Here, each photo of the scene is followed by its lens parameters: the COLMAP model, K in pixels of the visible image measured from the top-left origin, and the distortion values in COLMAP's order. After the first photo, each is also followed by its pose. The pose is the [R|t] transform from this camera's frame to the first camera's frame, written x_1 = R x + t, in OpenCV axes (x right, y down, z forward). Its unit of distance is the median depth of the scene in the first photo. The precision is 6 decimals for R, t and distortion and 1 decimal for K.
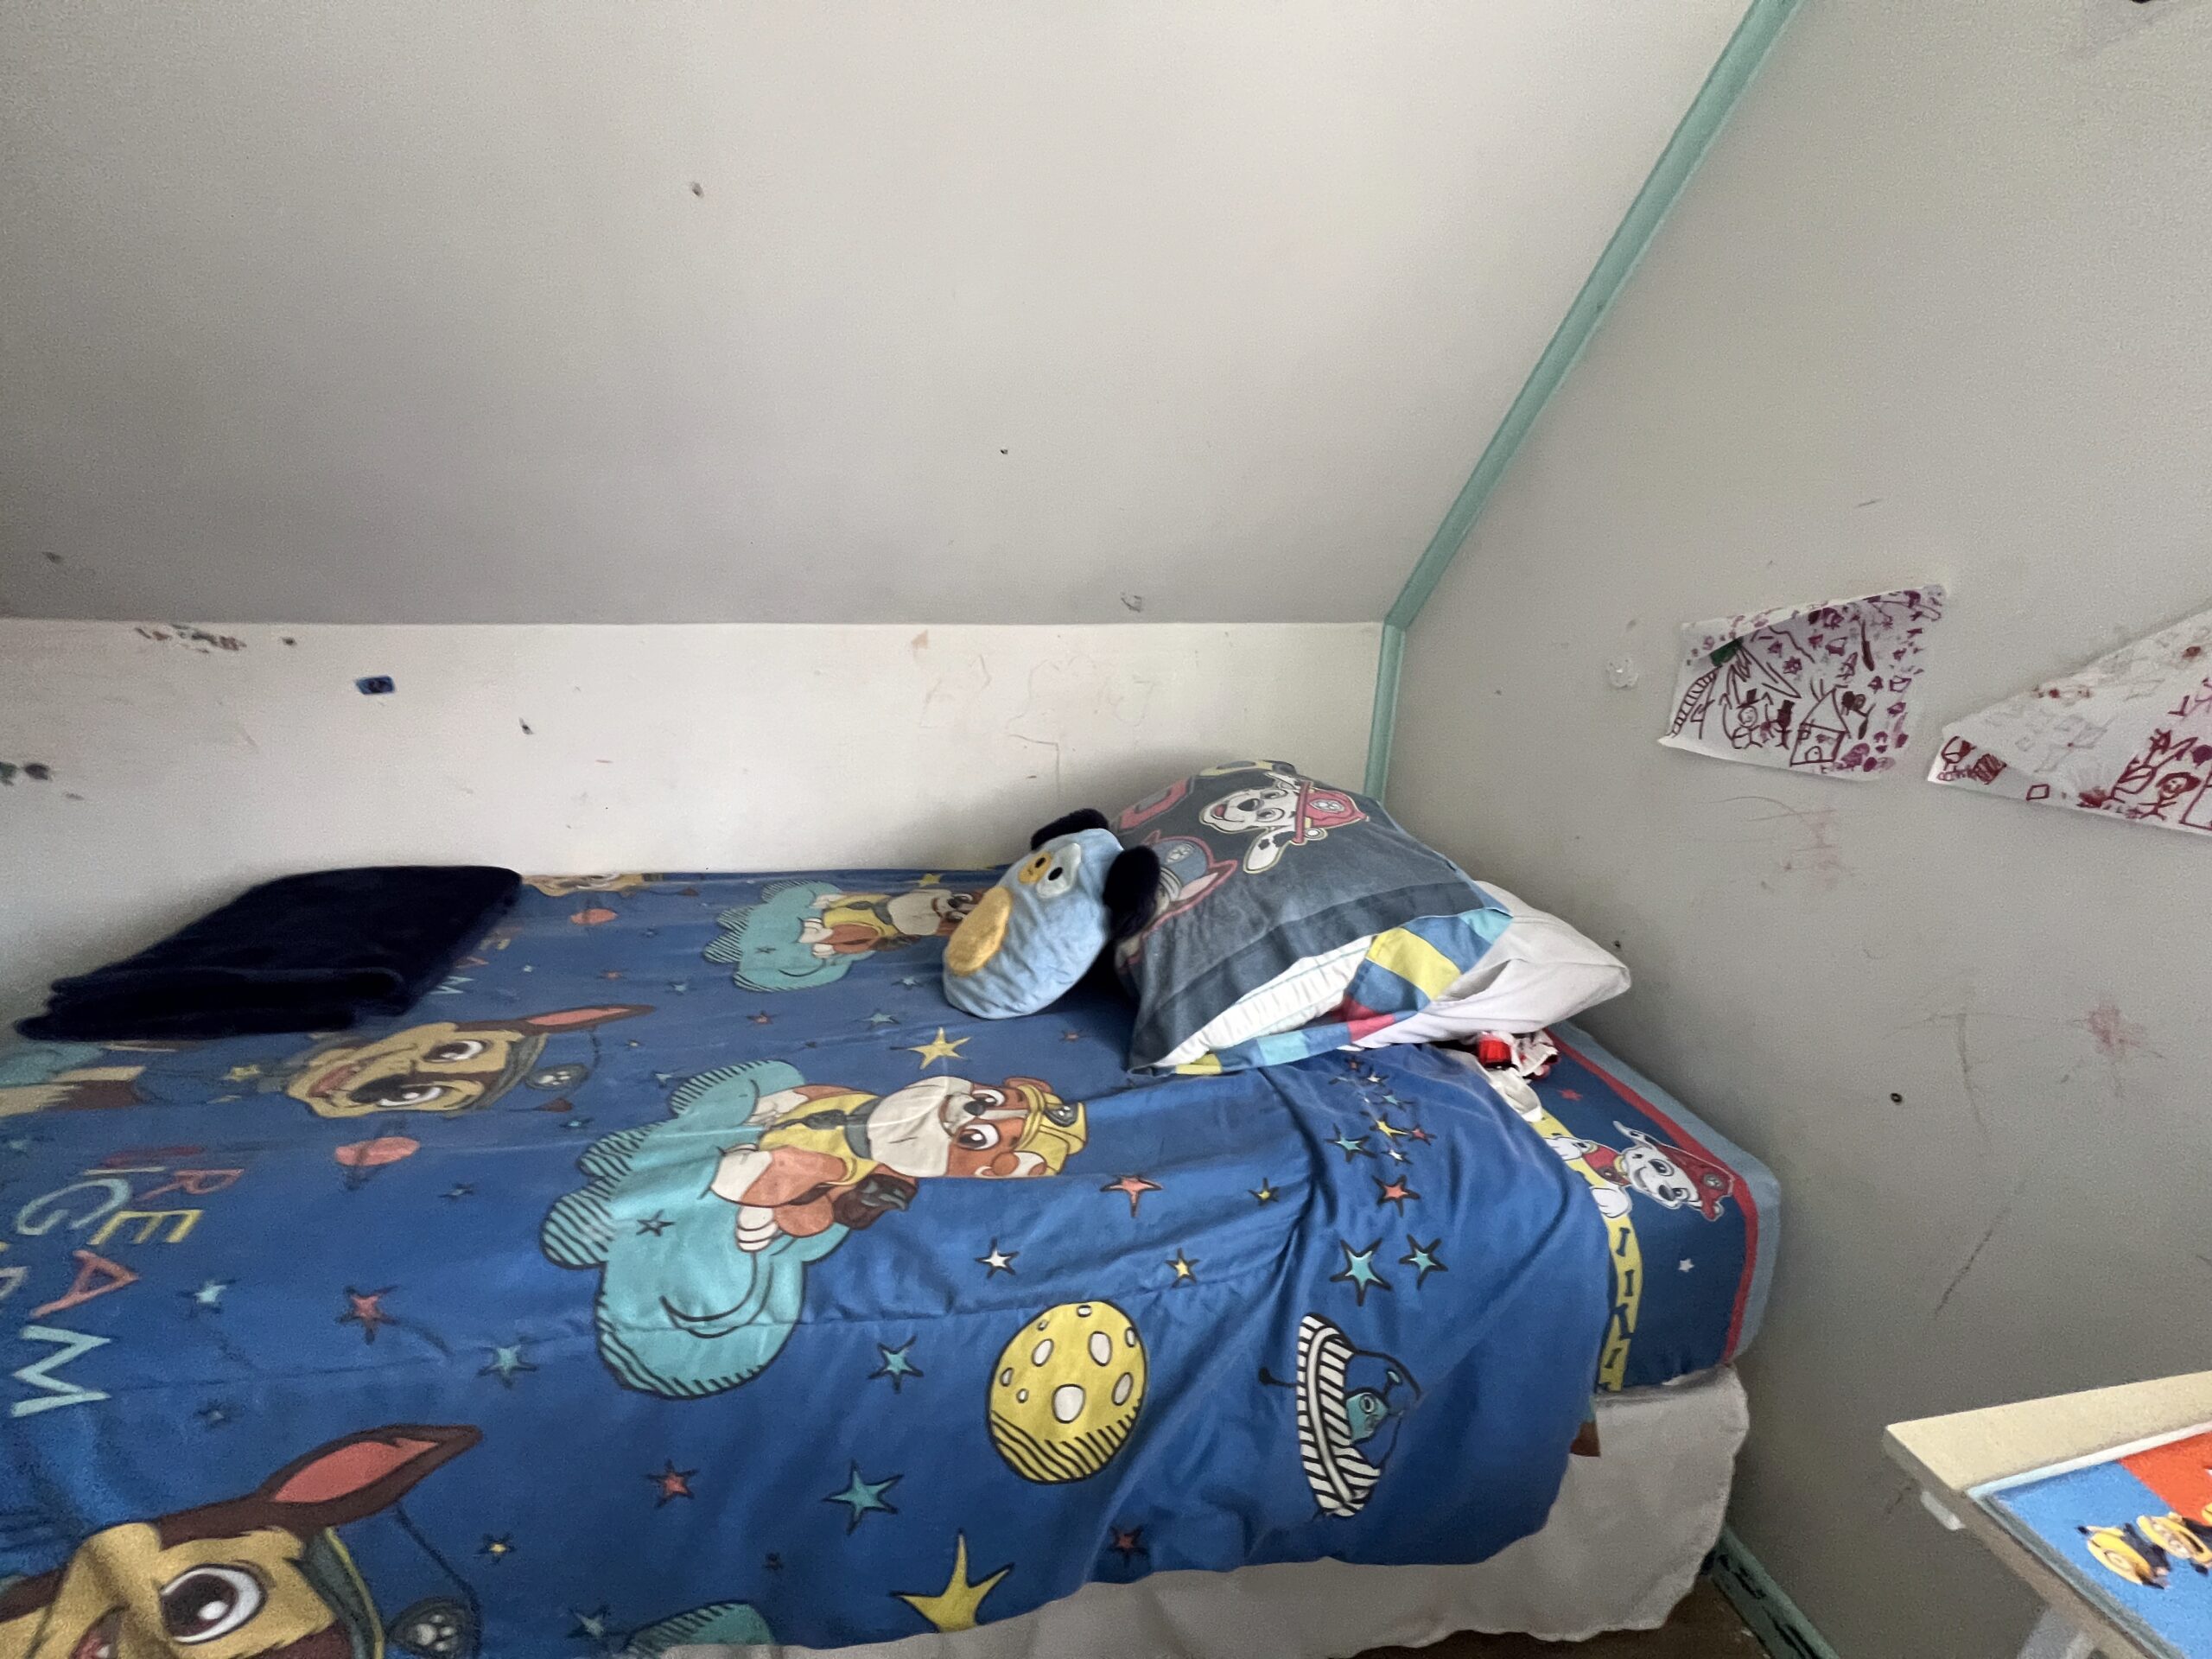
lens RADIAL K [[884.9, 0, 1097.6], [0, 884.9, 827.8], [0, 0, 1]] dist [-0.002195, 0.000601]
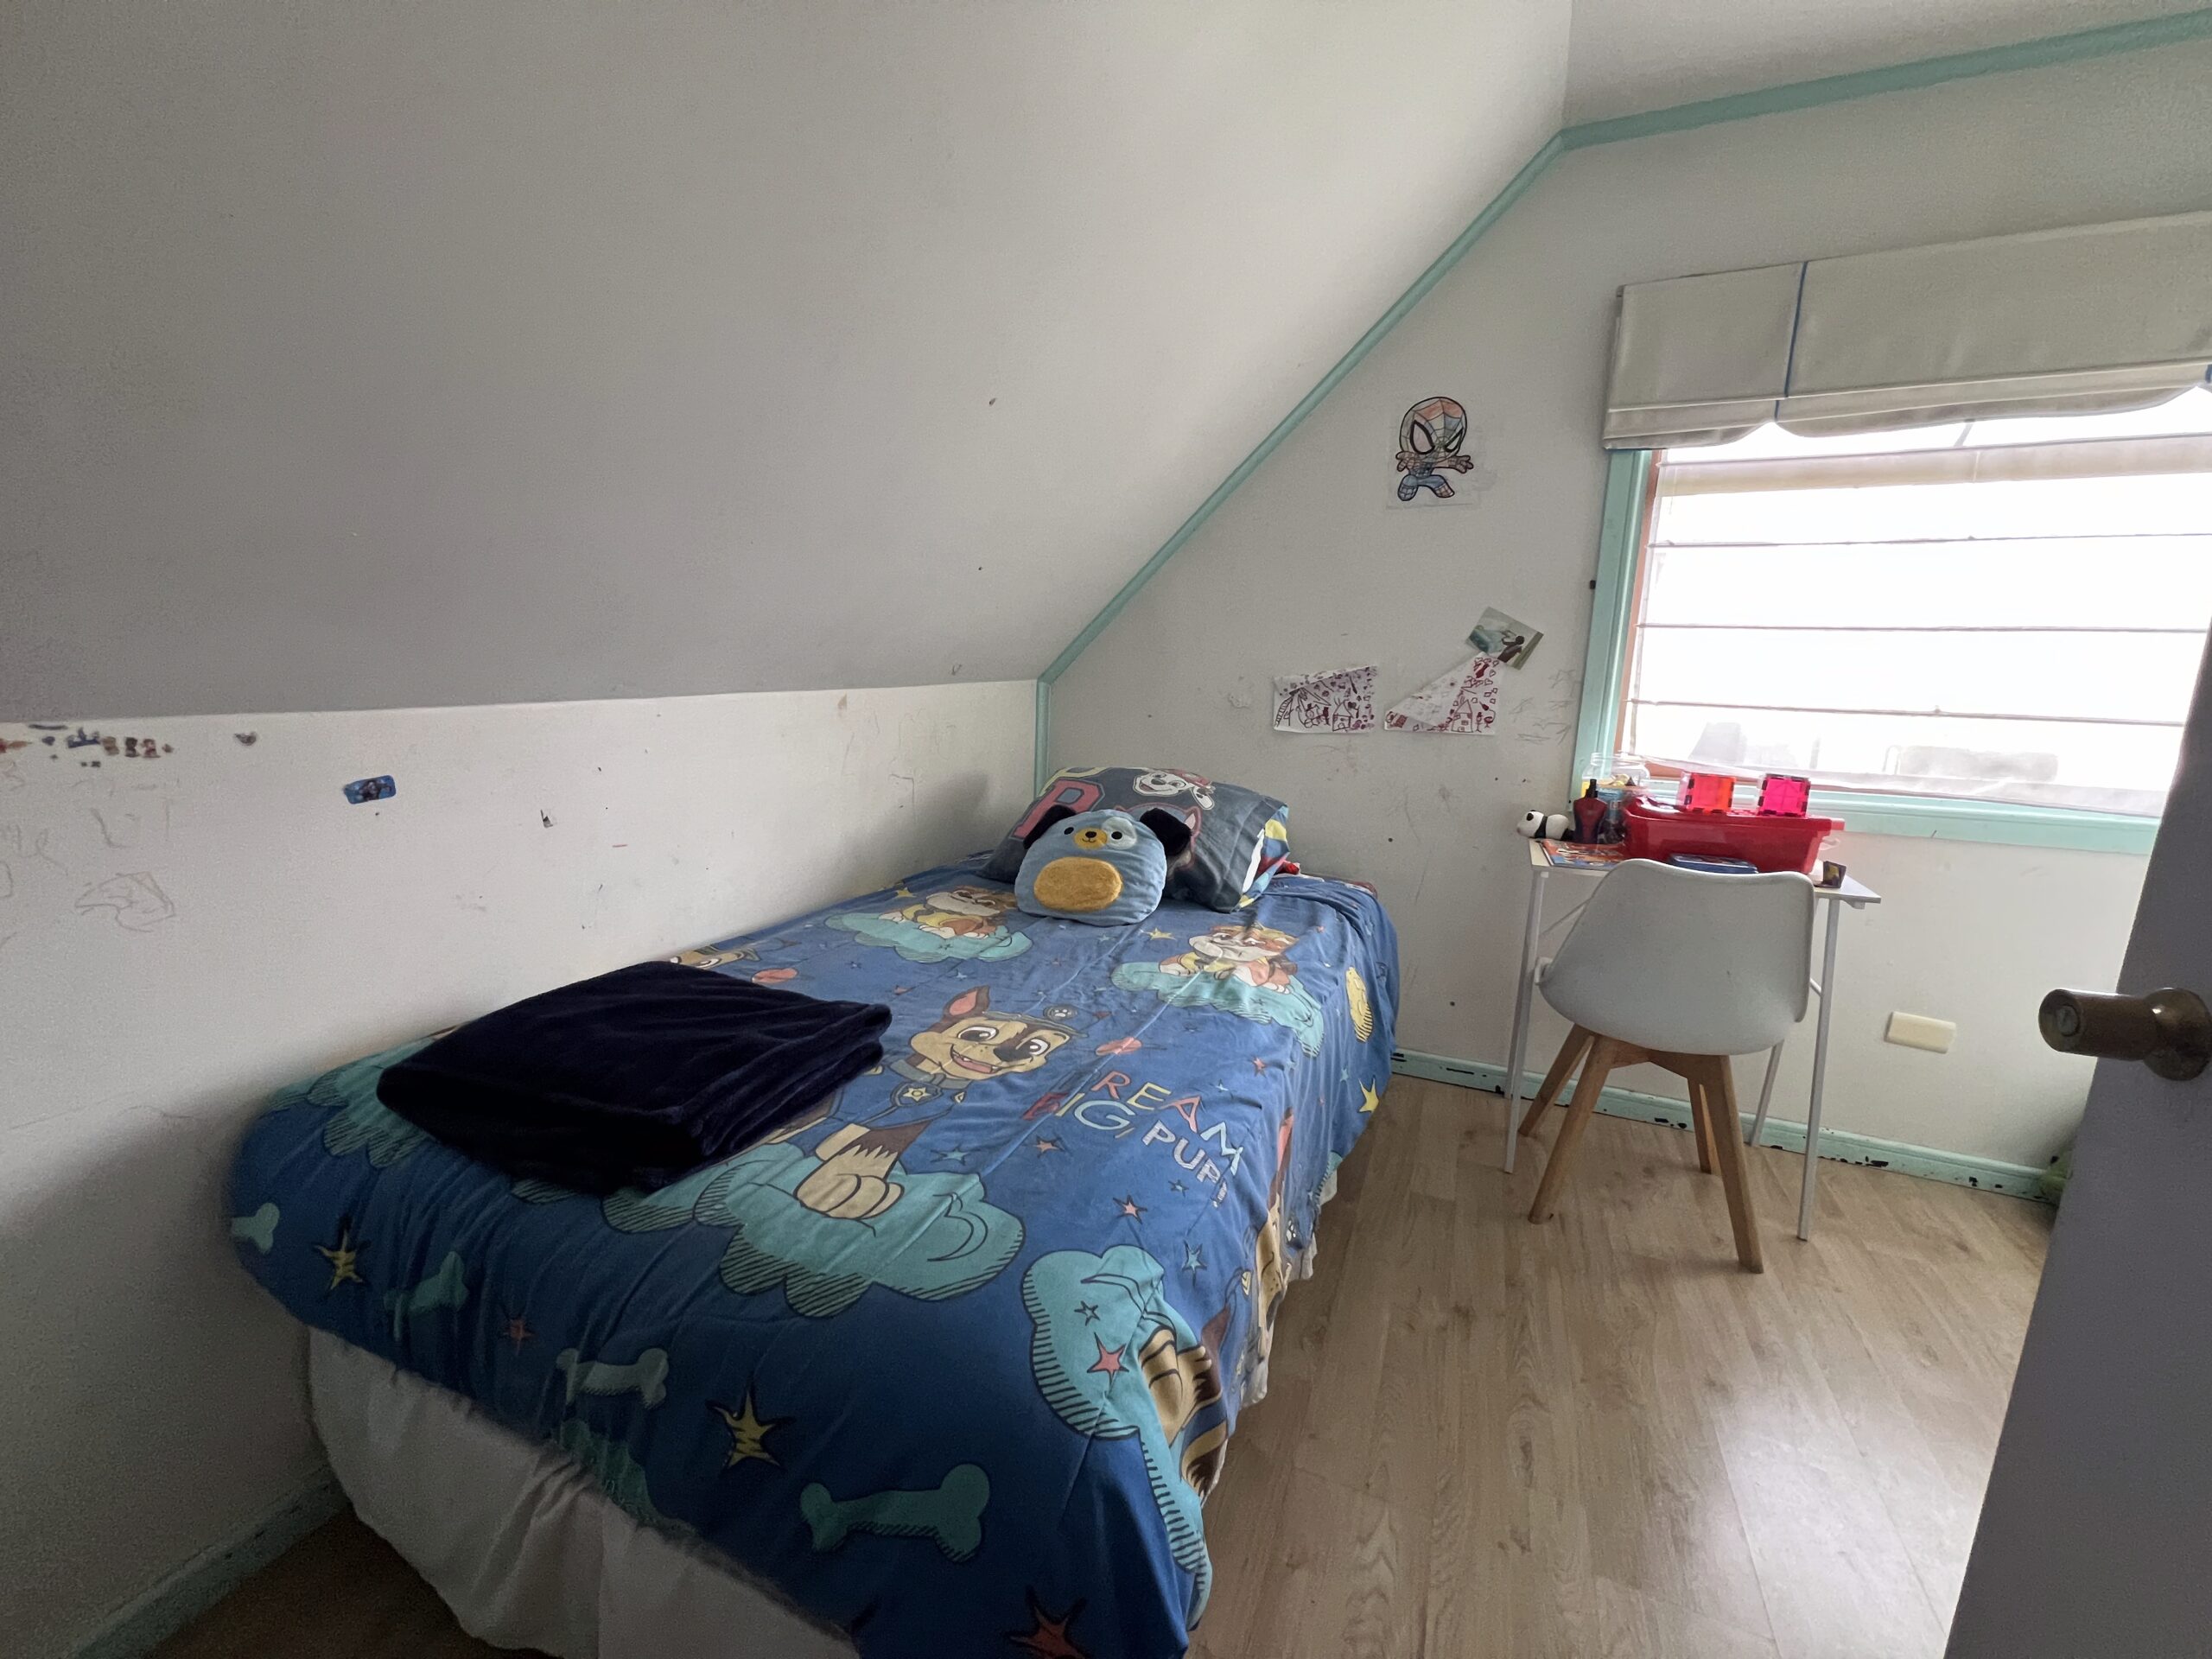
lens RADIAL K [[884.9, 0, 1097.6], [0, 884.9, 827.8], [0, 0, 1]] dist [-0.002195, 0.000601]
pose [[0.545539, -0.157863, 0.823084, -1.748346], [0.203124, 0.977723, 0.052891, -0.069288], [-0.813098, 0.138334, 0.565452, 0.123871]]
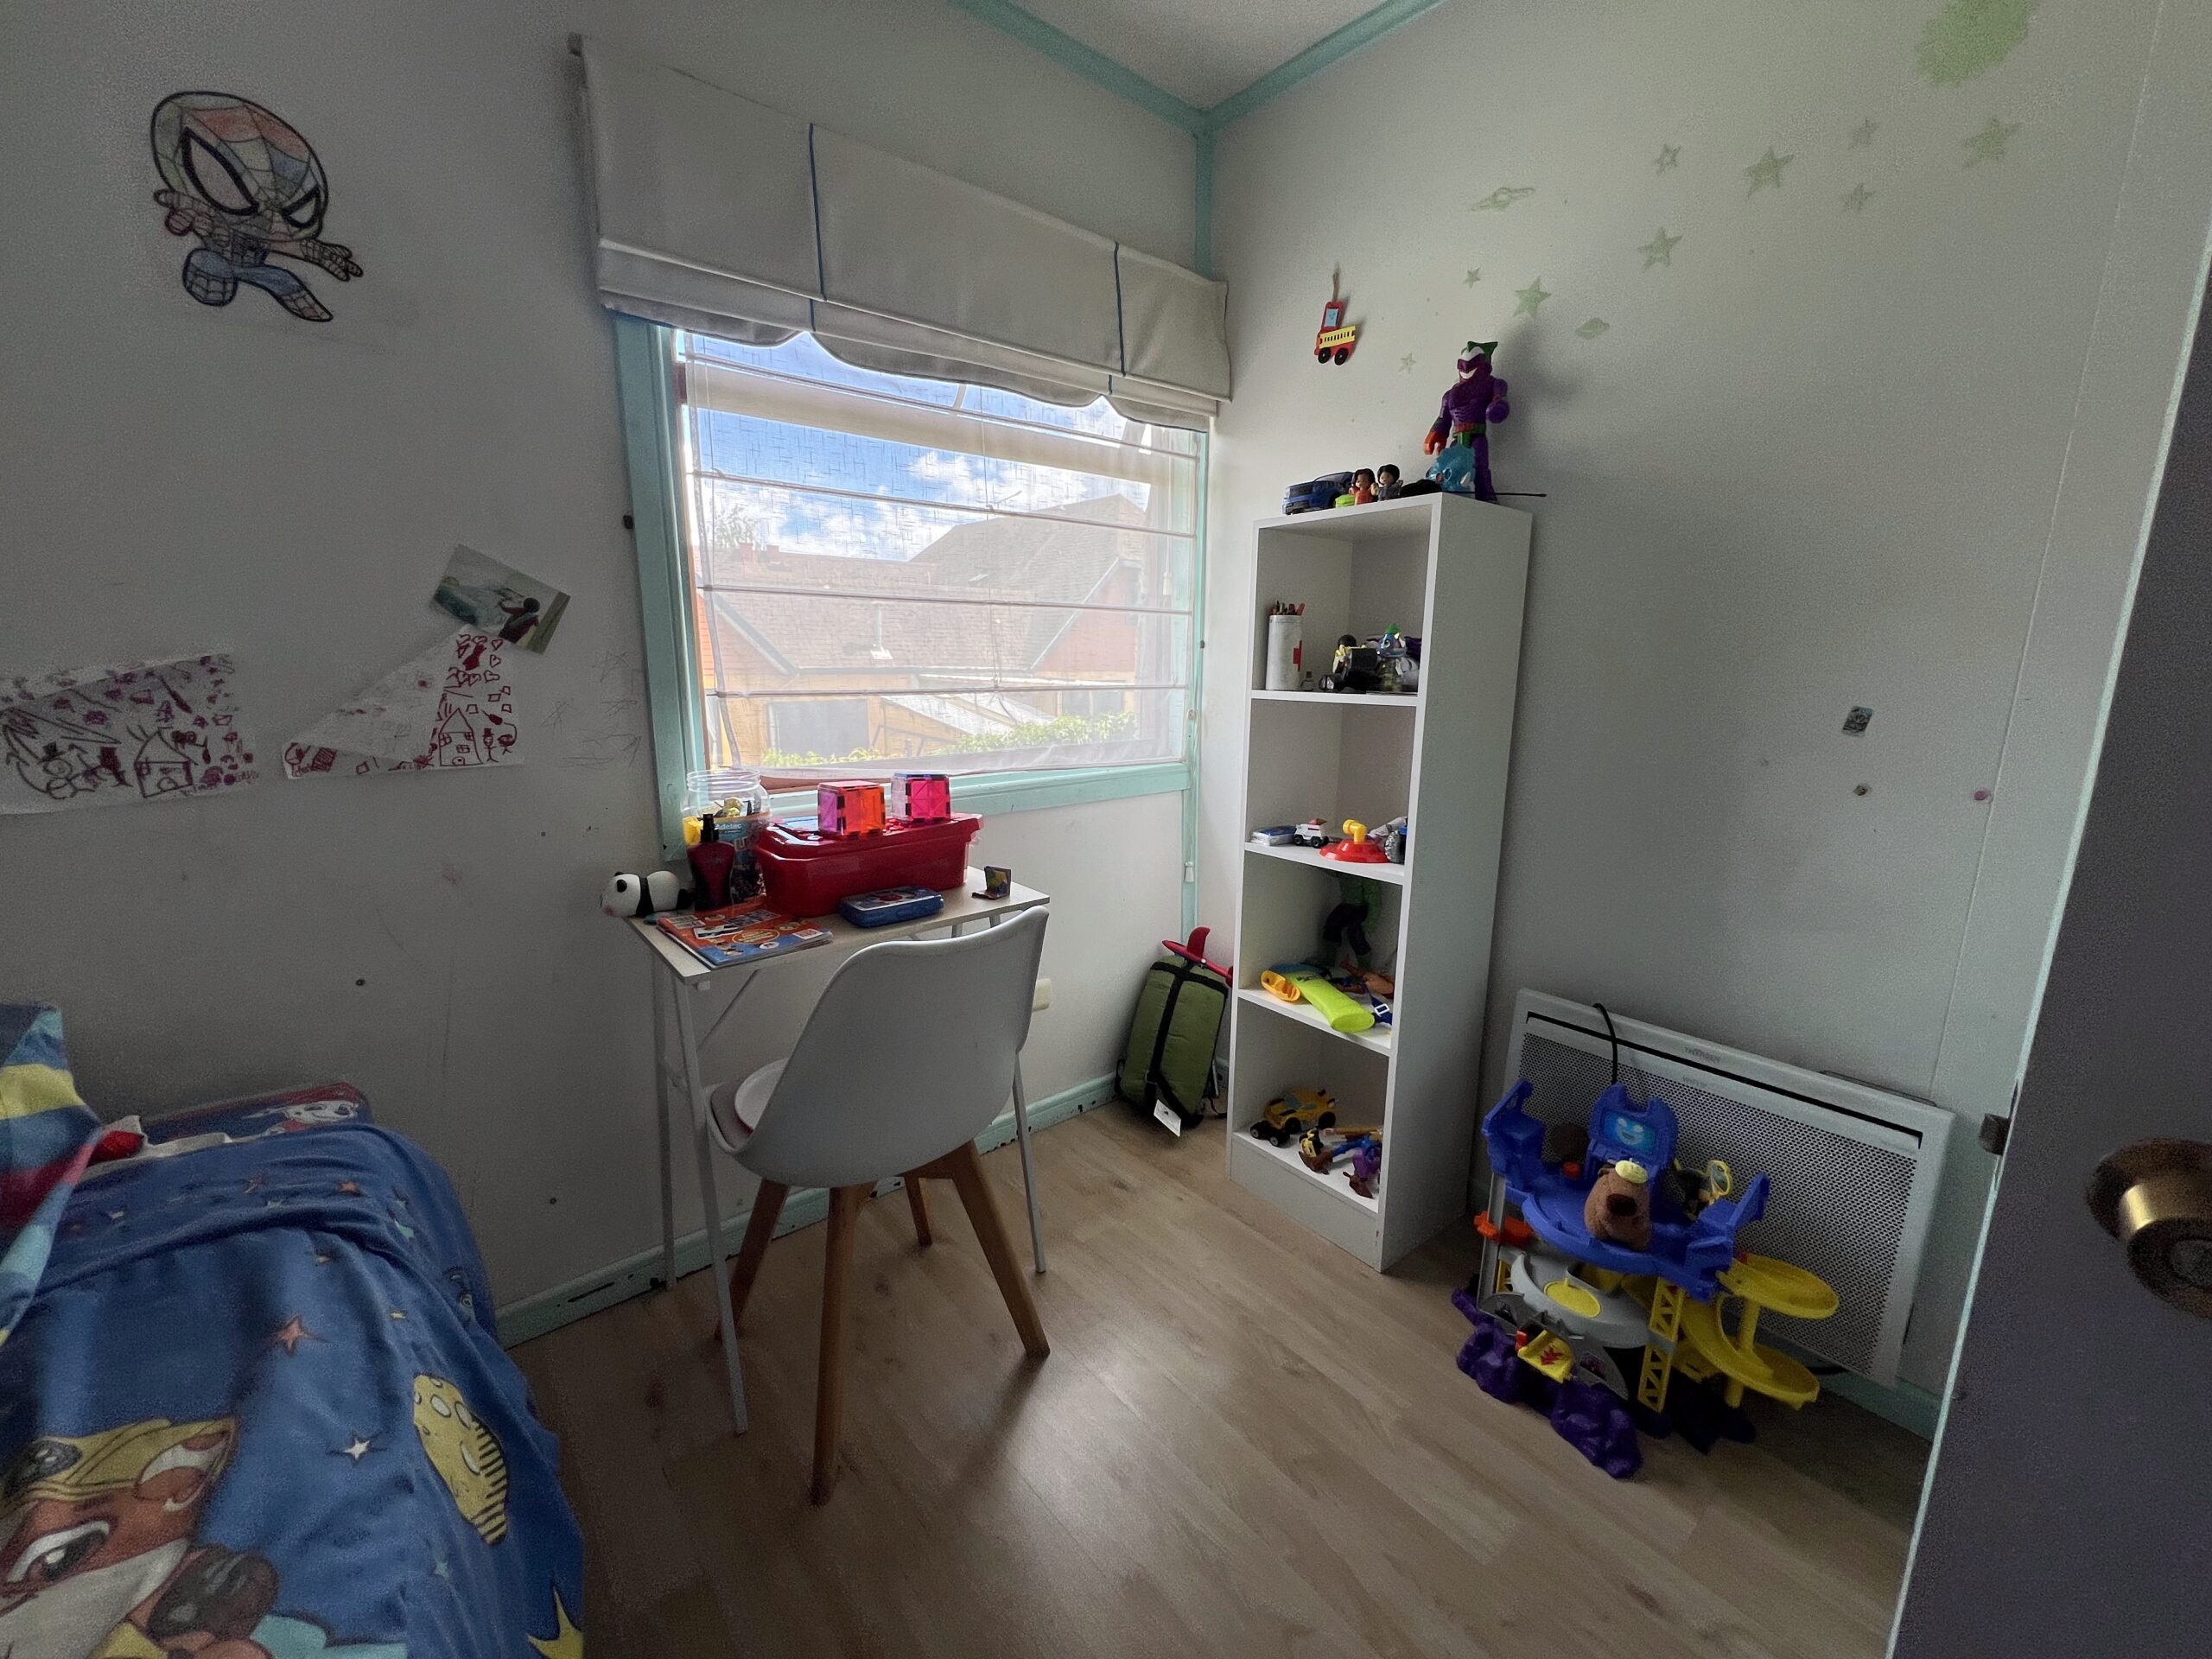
lens RADIAL K [[885.4, 0, 1096.6], [0, 885.4, 826.7], [0, 0, 1]] dist [-0.002118, 0.000586]
pose [[-0.508156, -0.187002, 0.840718, -0.853091], [0.210167, 0.919711, 0.331604, -0.156555], [-0.835229, 0.345197, -0.428056, 0.441598]]
